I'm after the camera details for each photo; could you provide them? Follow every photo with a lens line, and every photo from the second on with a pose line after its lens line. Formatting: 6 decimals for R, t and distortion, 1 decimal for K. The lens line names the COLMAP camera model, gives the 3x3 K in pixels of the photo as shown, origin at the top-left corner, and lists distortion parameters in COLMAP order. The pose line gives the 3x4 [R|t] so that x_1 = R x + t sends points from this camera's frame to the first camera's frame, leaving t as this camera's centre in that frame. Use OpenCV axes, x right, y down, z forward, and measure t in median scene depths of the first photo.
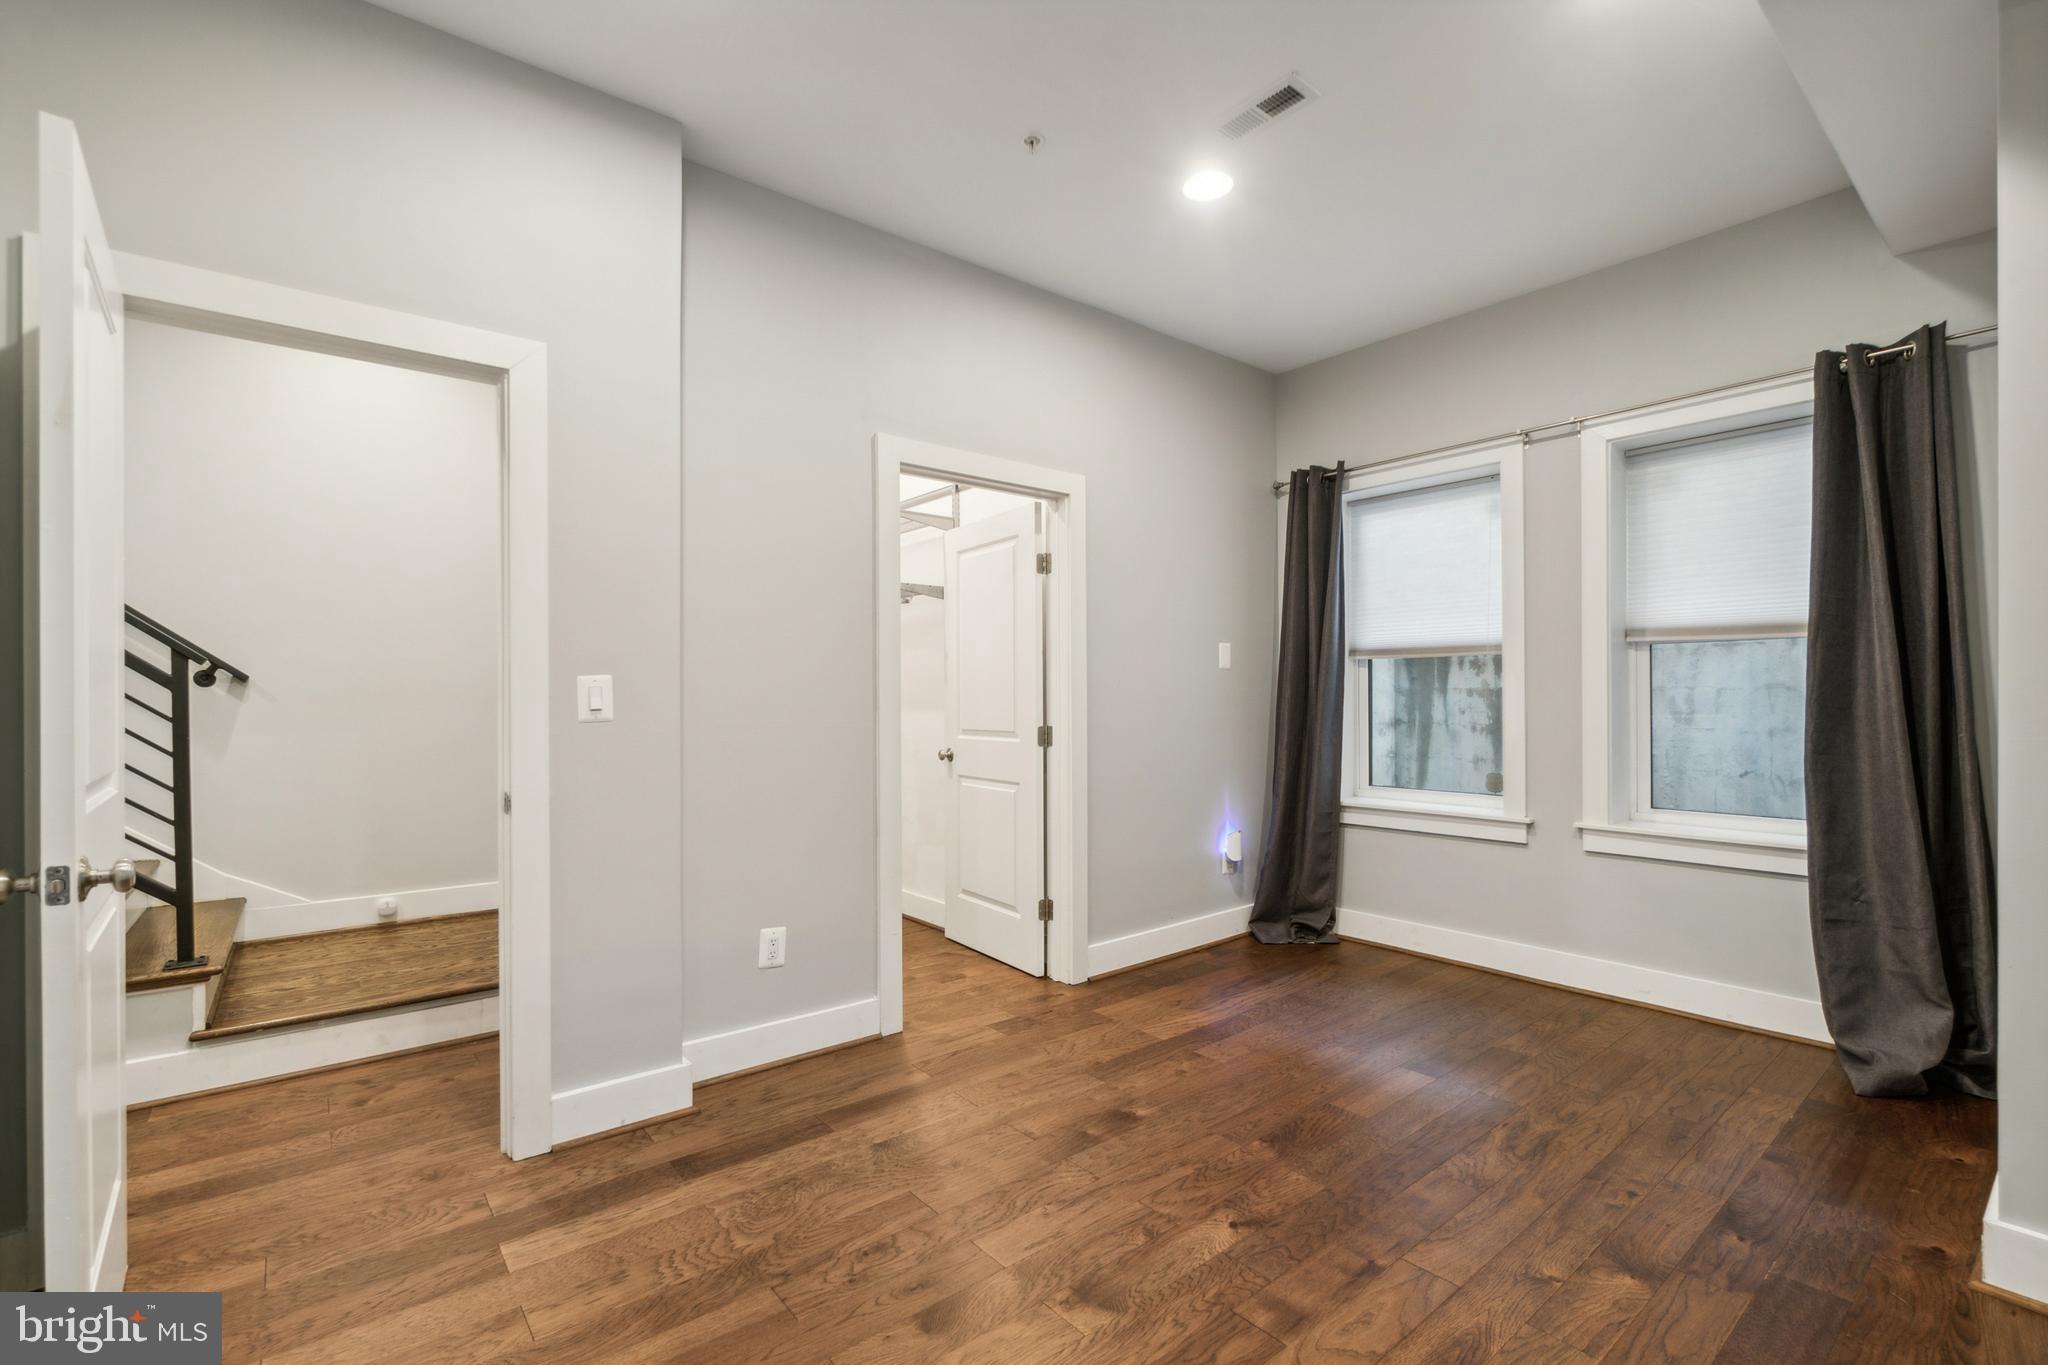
lens RADIAL K [[921.1, 0, 1016.3], [0, 921.1, 696.0], [0, 0, 1]] dist [-0.003183, 0.000604]
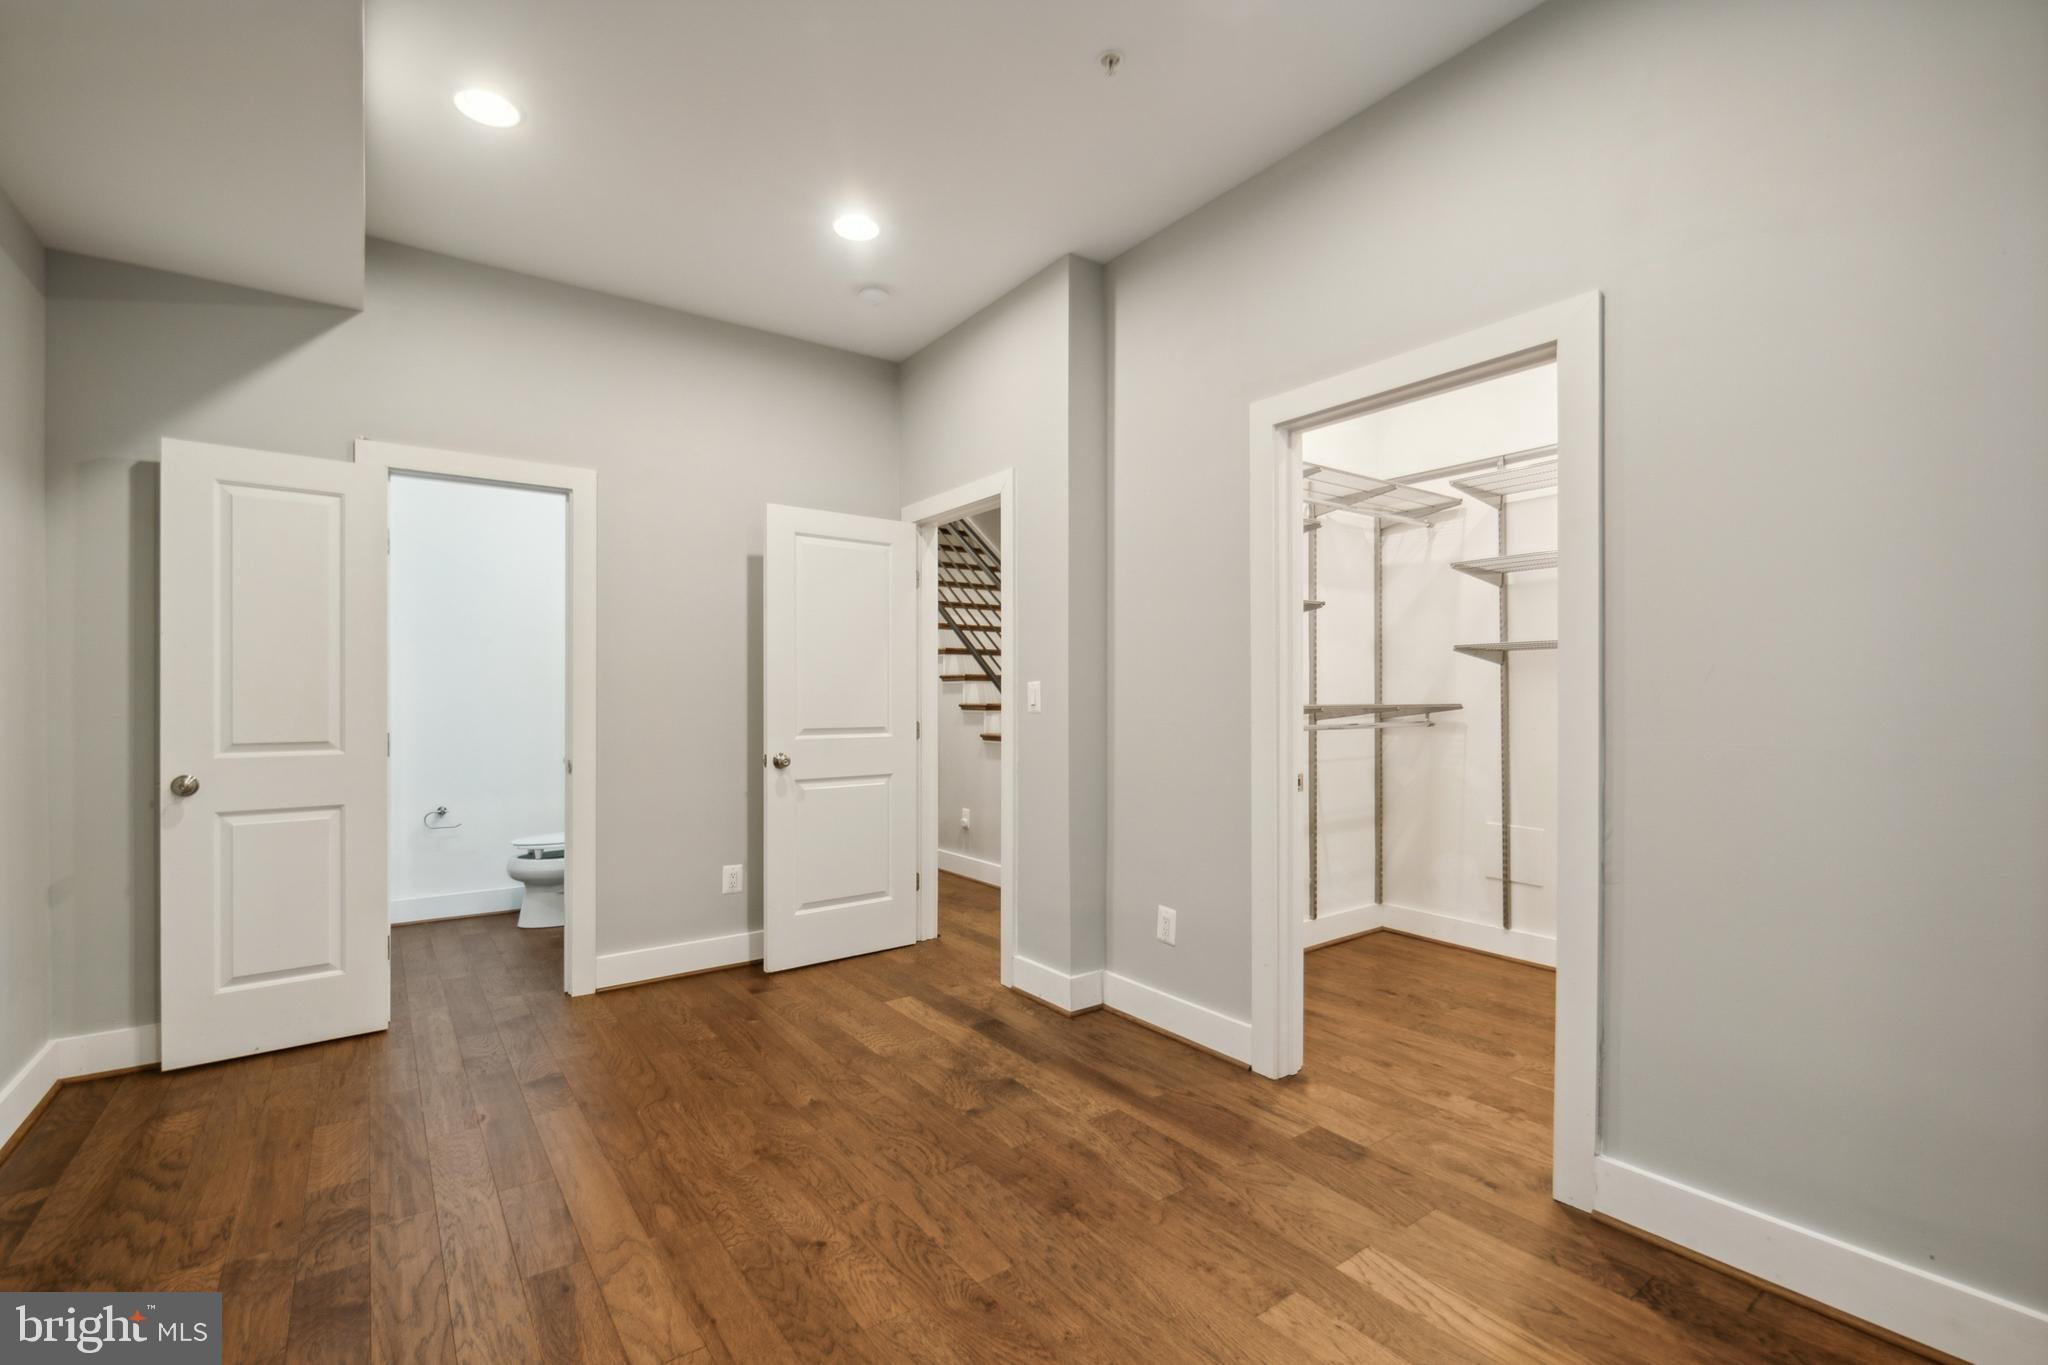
lens RADIAL K [[921.1, 0, 1007.8], [0, 921.1, 693.3], [0, 0, 1]] dist [-0.003183, 0.000604]
pose [[-0.077566, 0.006009, -0.996969, 0.995465], [0.008265, 0.999951, 0.005384, -0.011272], [0.996953, -0.007822, -0.077612, 1.068863]]
